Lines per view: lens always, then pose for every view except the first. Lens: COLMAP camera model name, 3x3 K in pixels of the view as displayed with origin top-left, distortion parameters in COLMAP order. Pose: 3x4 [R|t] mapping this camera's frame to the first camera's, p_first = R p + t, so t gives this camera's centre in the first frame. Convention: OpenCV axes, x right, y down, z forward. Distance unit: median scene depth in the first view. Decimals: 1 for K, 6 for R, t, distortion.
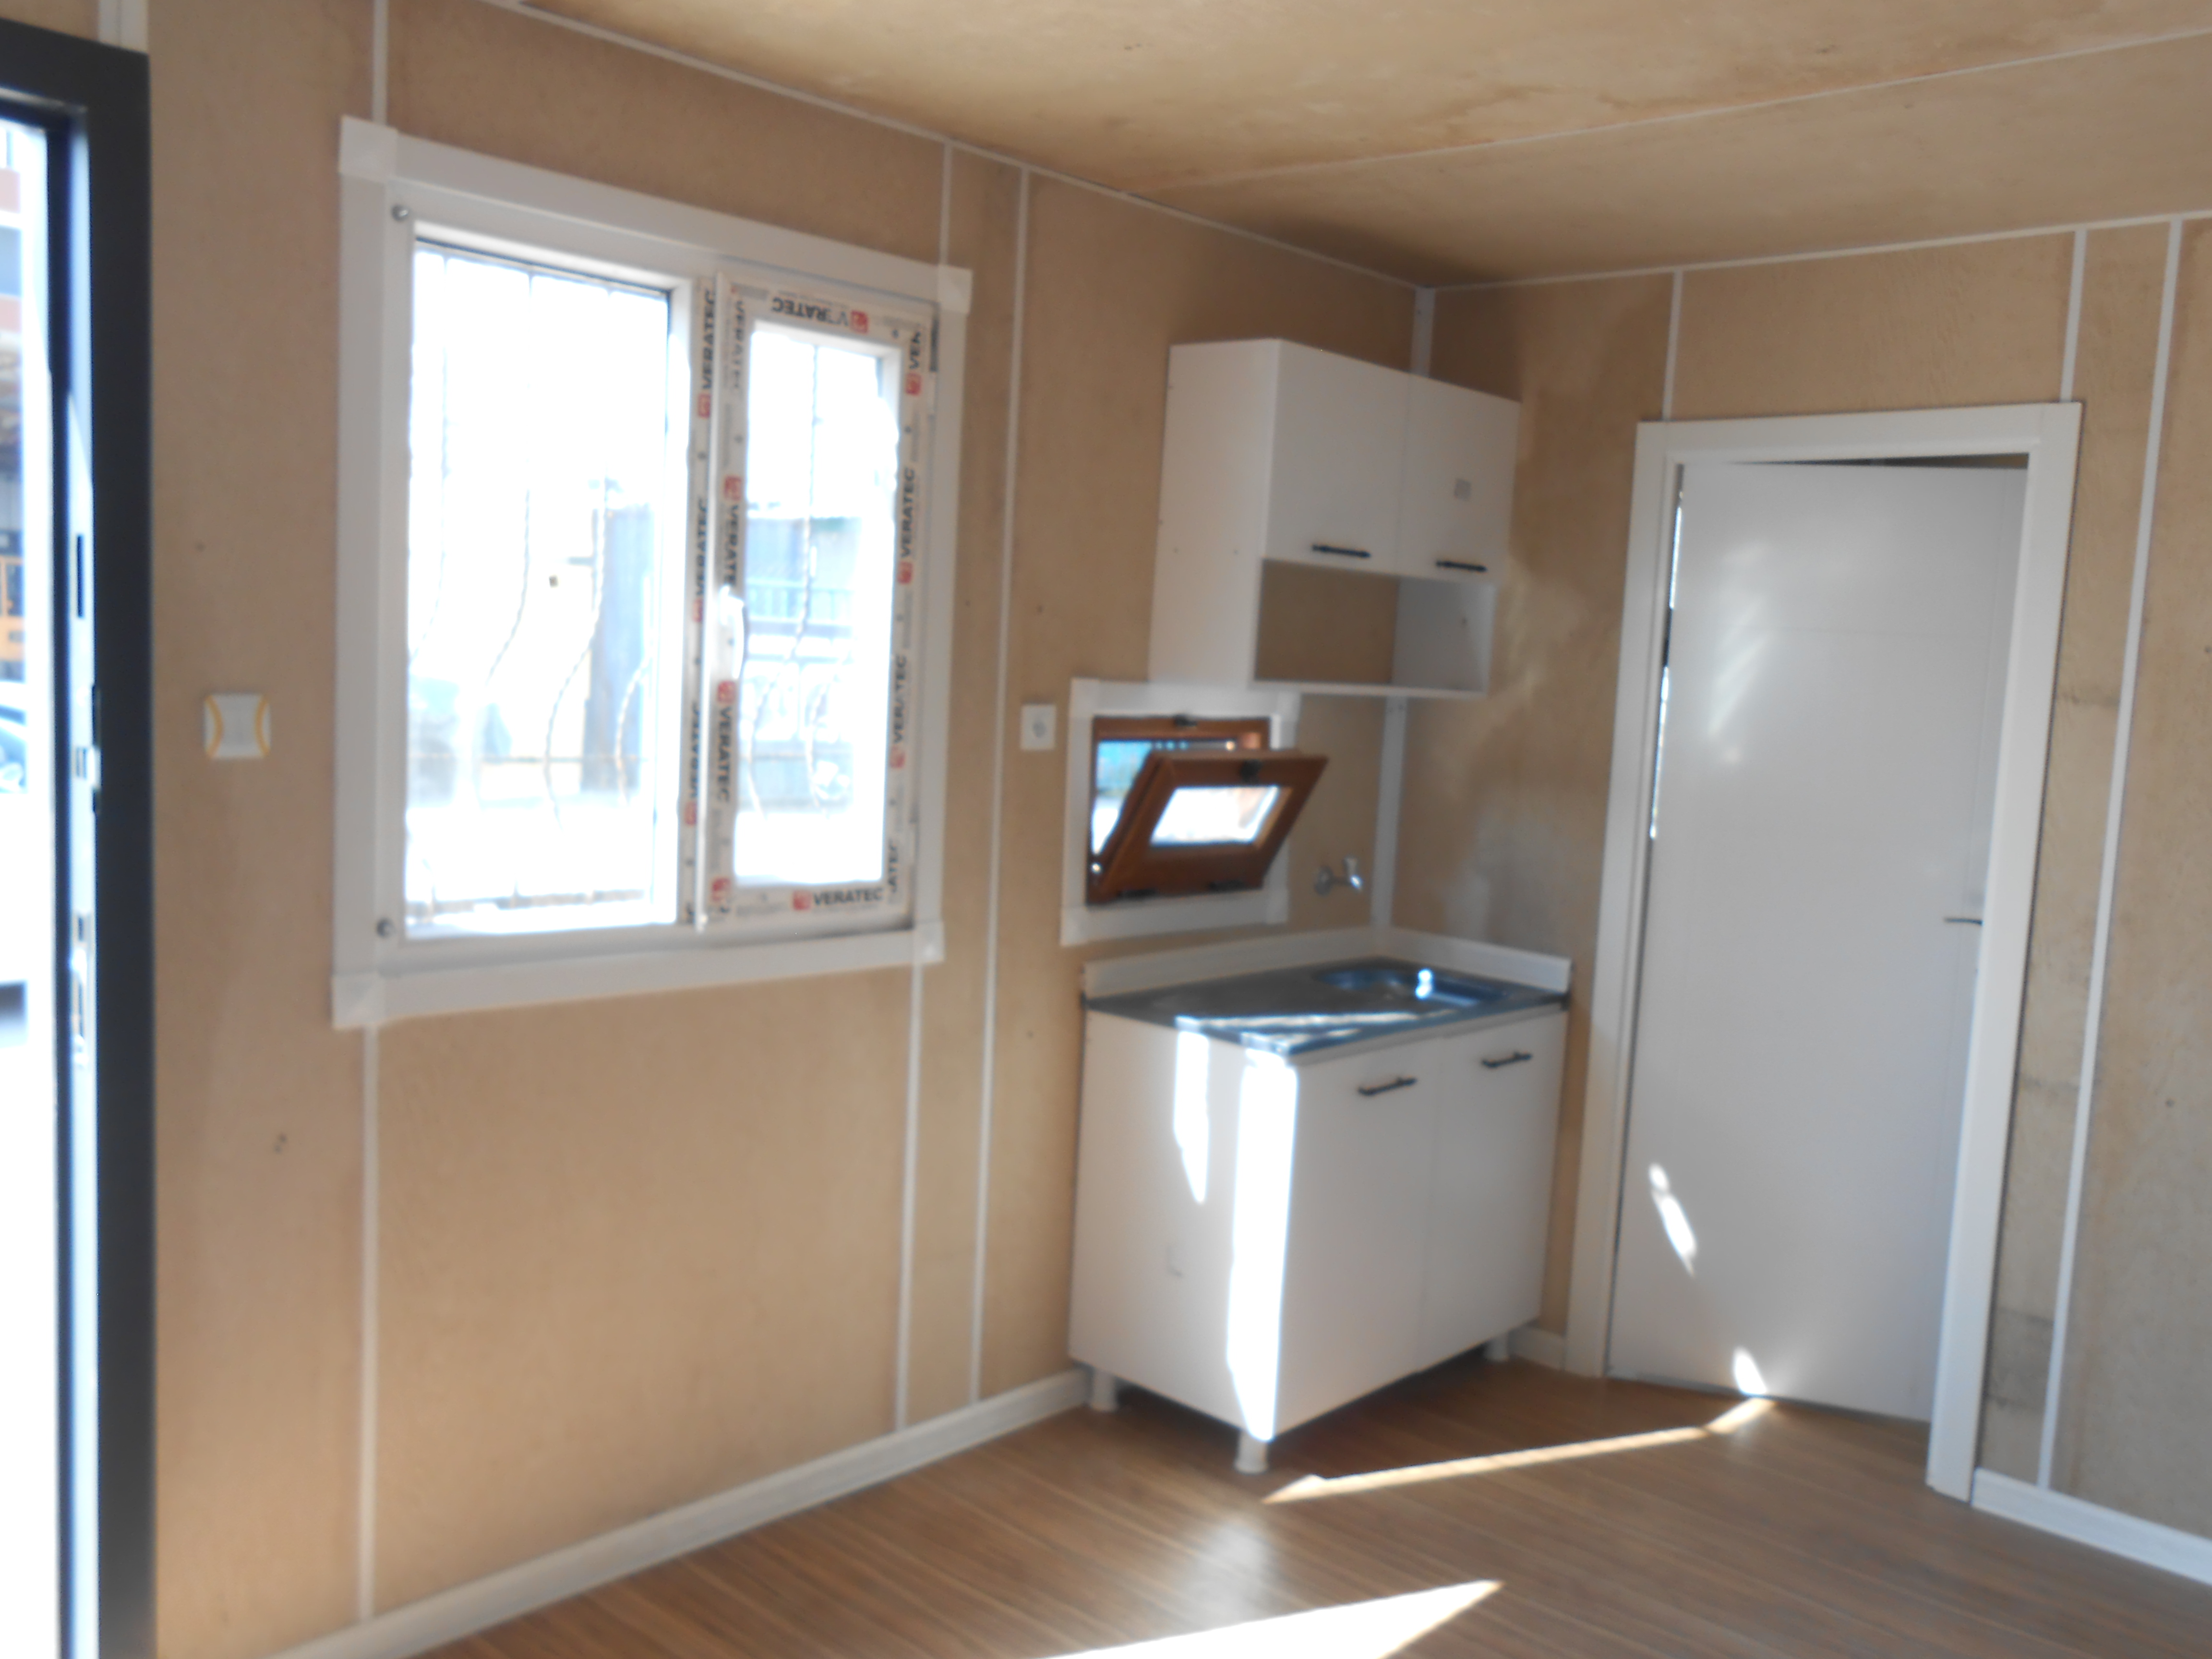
lens RADIAL K [[1883.9, 0, 1125.6], [0, 1883.9, 821.8], [0, 0, 1]] dist [-0.047635, 0.092872]
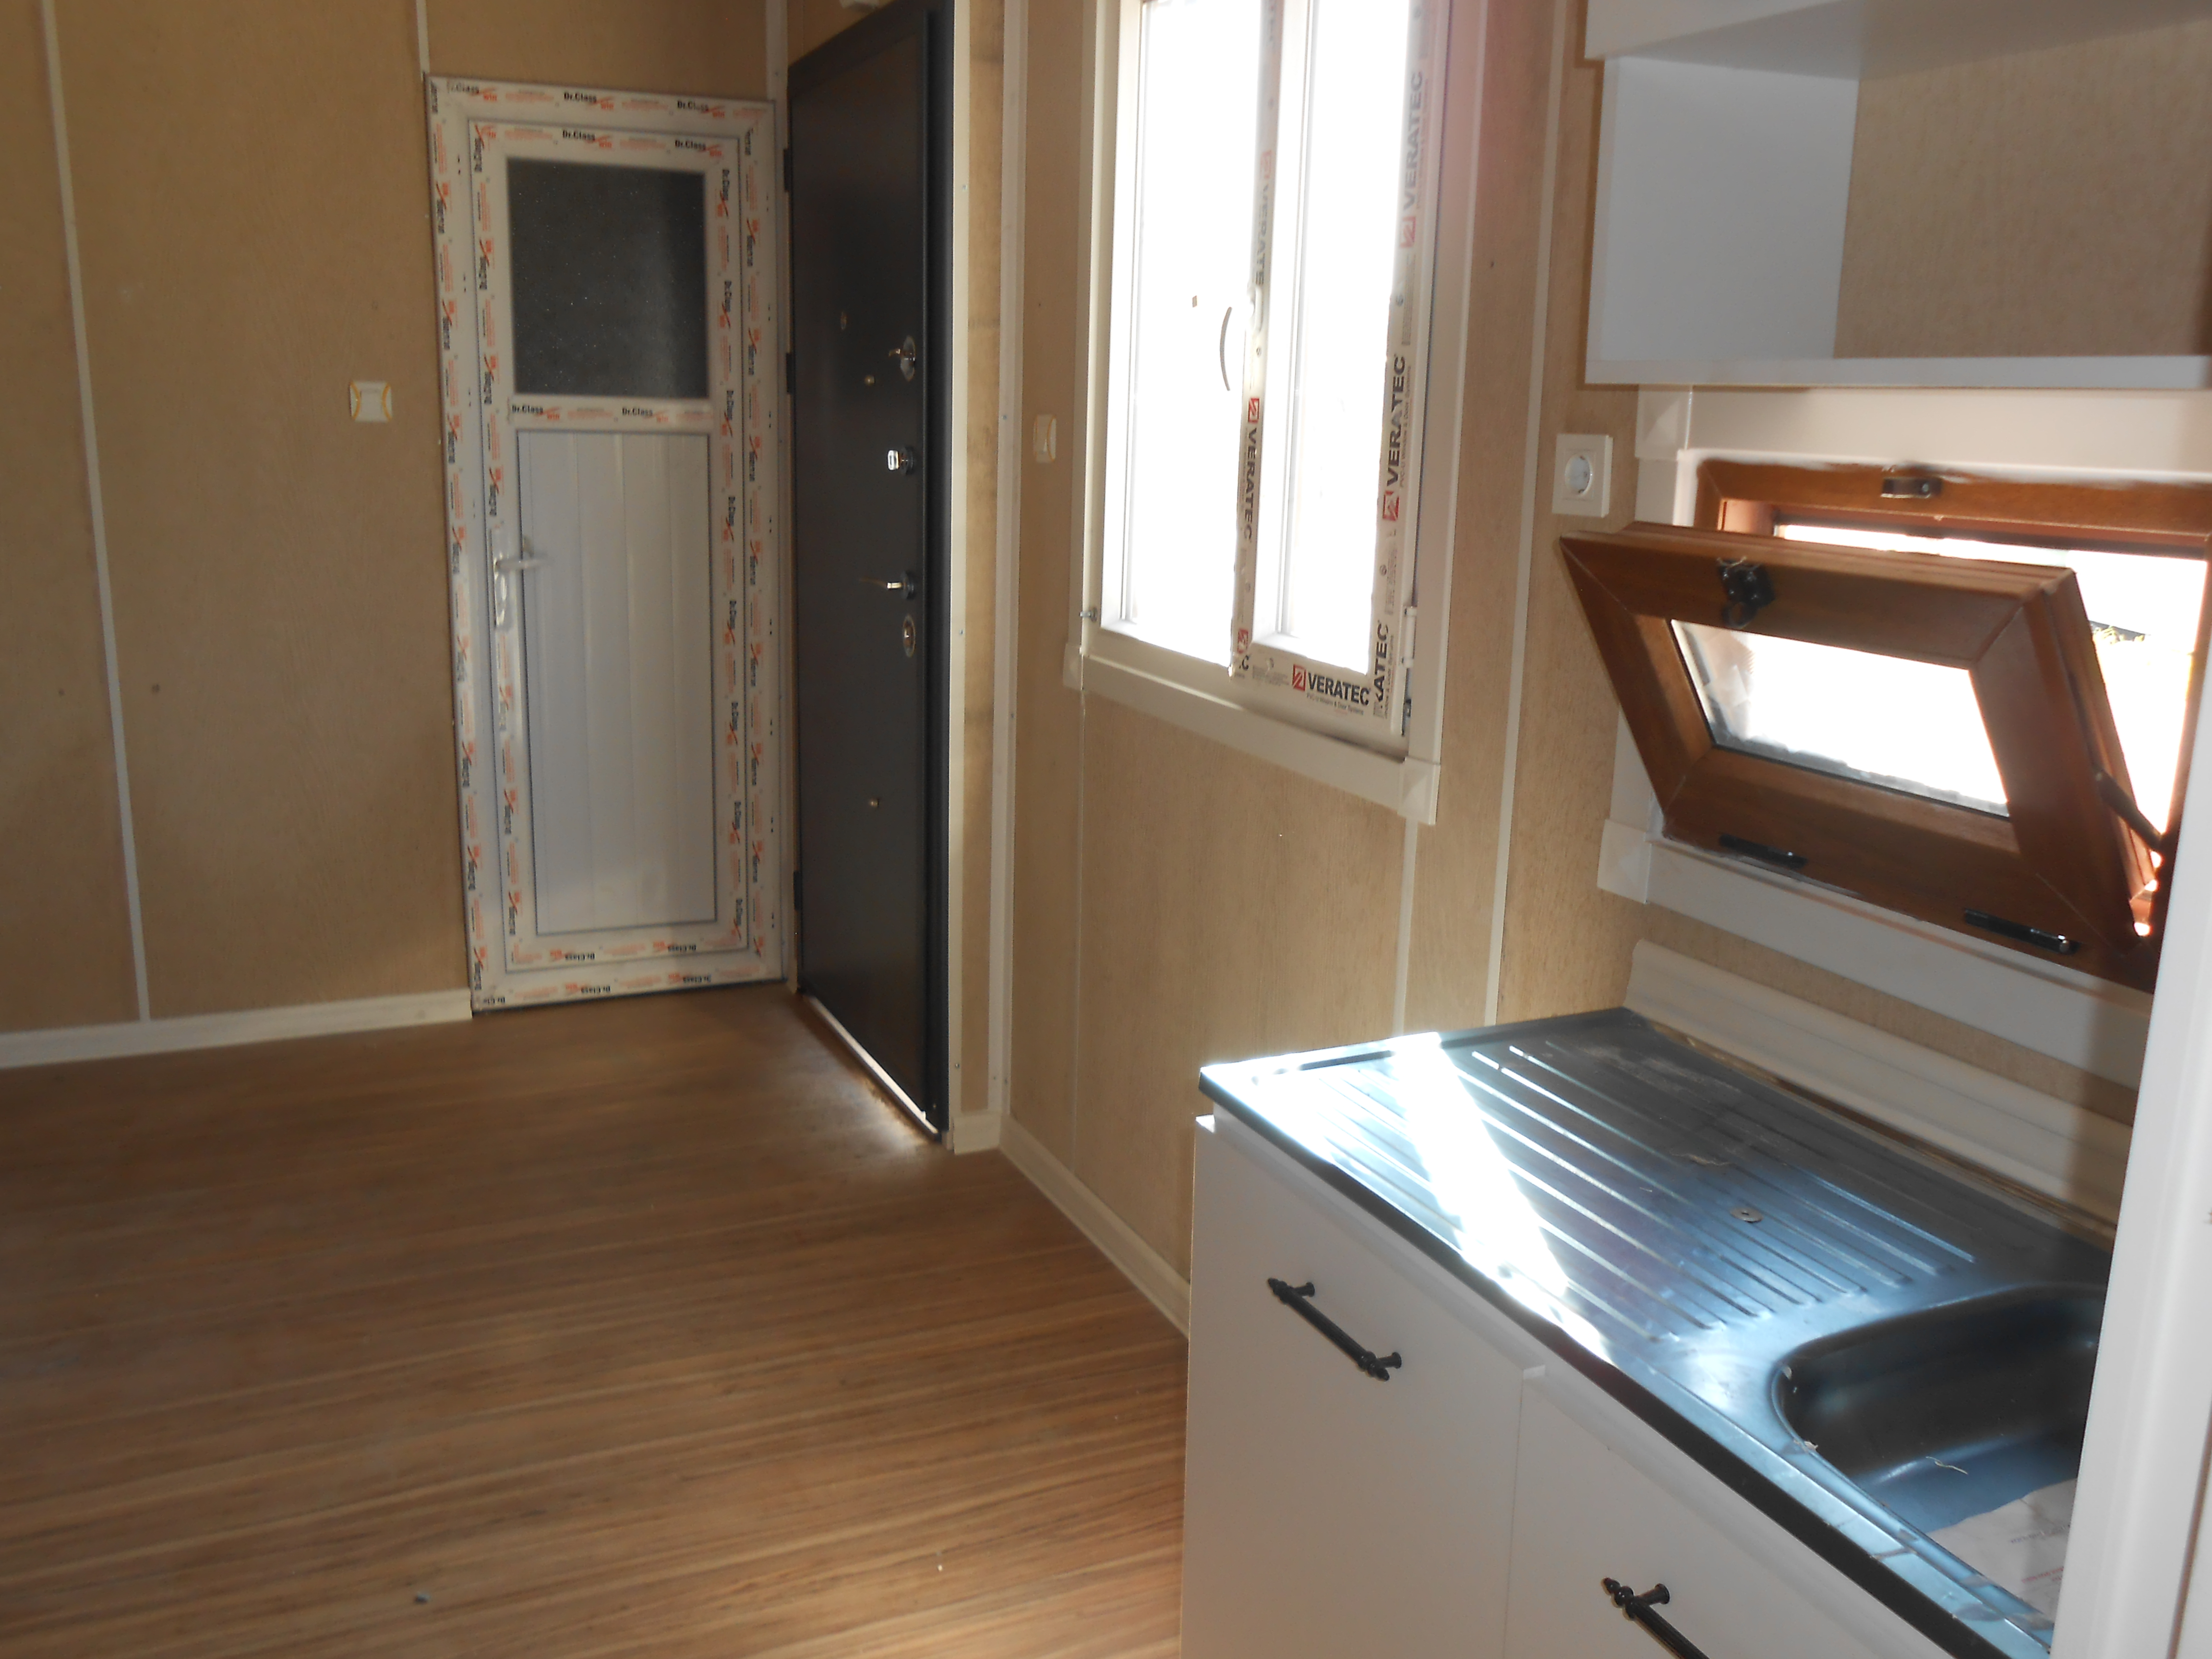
lens RADIAL K [[1883.9, 0, 1125.6], [0, 1883.9, 821.8], [0, 0, 1]] dist [-0.047635, 0.092872]
pose [[-0.386961, 0.142001, -0.911096, 0.615121], [-0.126855, 0.970478, 0.205134, -0.055411], [0.913328, 0.194956, -0.357524, 1.282300]]
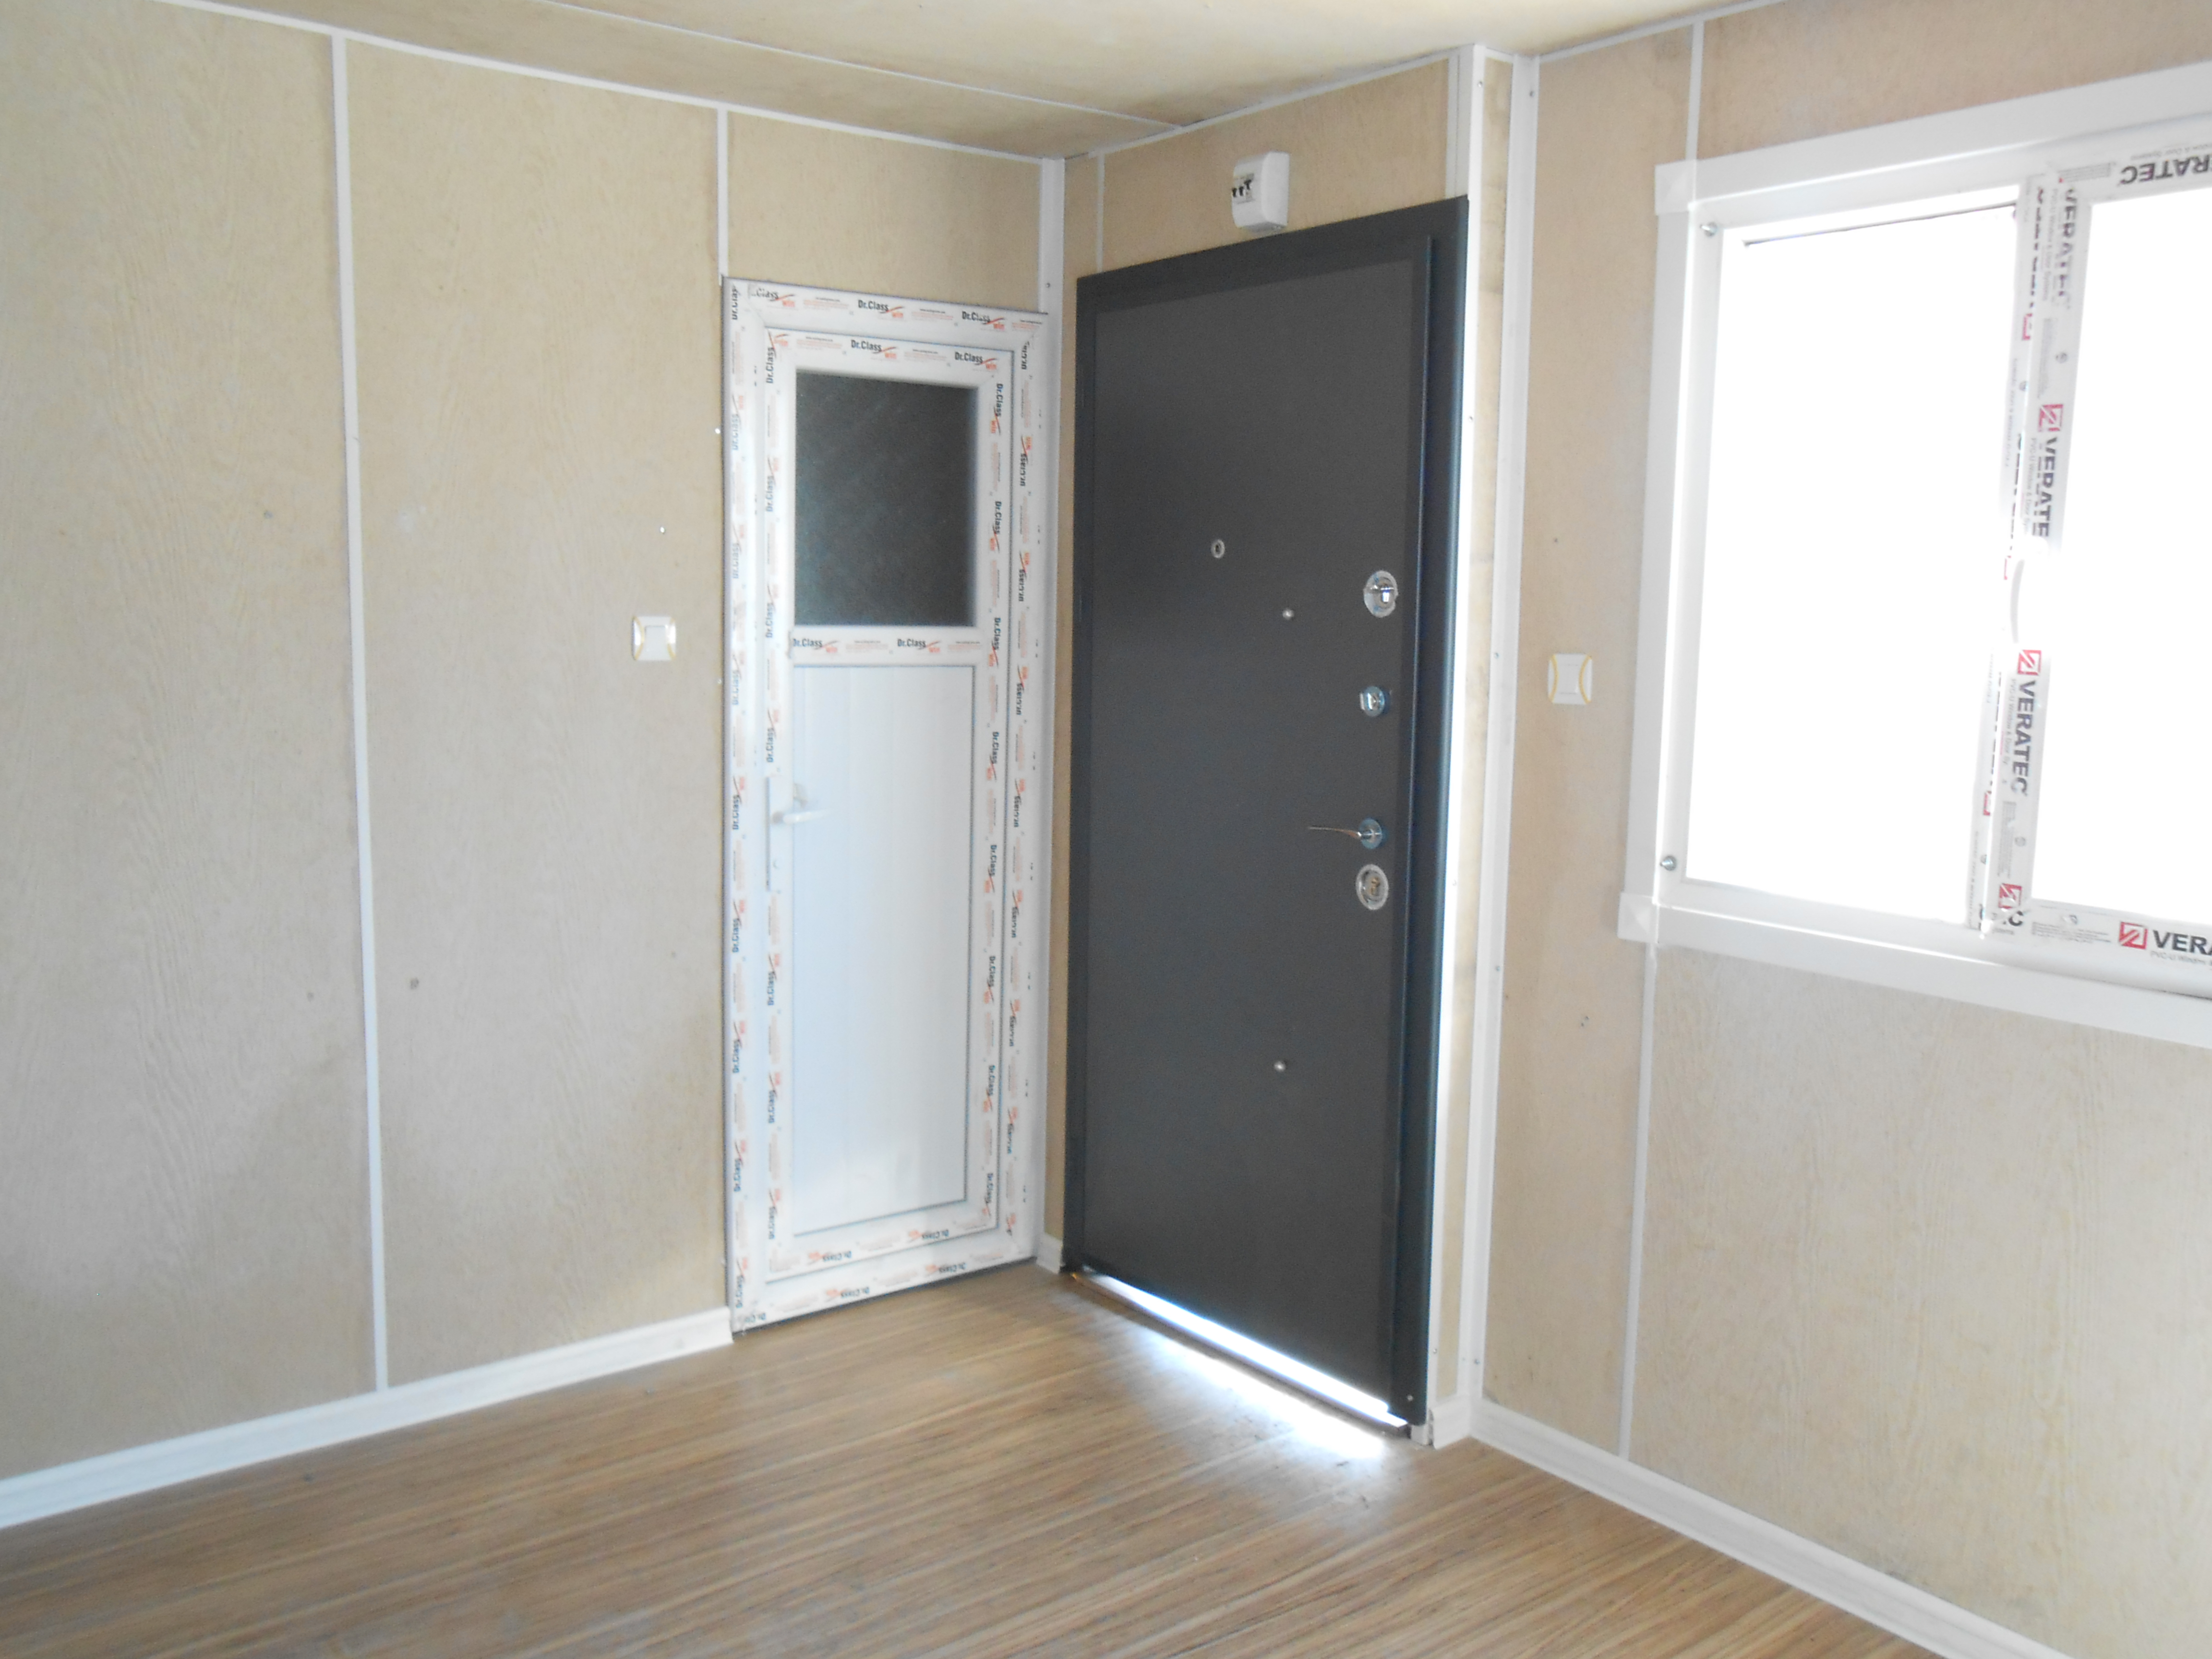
lens RADIAL K [[1883.9, 0, 1125.6], [0, 1883.9, 821.8], [0, 0, 1]] dist [-0.047635, 0.092872]
pose [[-0.152718, 0.066940, -0.986000, 0.675444], [-0.113898, 0.989863, 0.084843, -0.023663], [0.981685, 0.125260, -0.143546, 0.727802]]
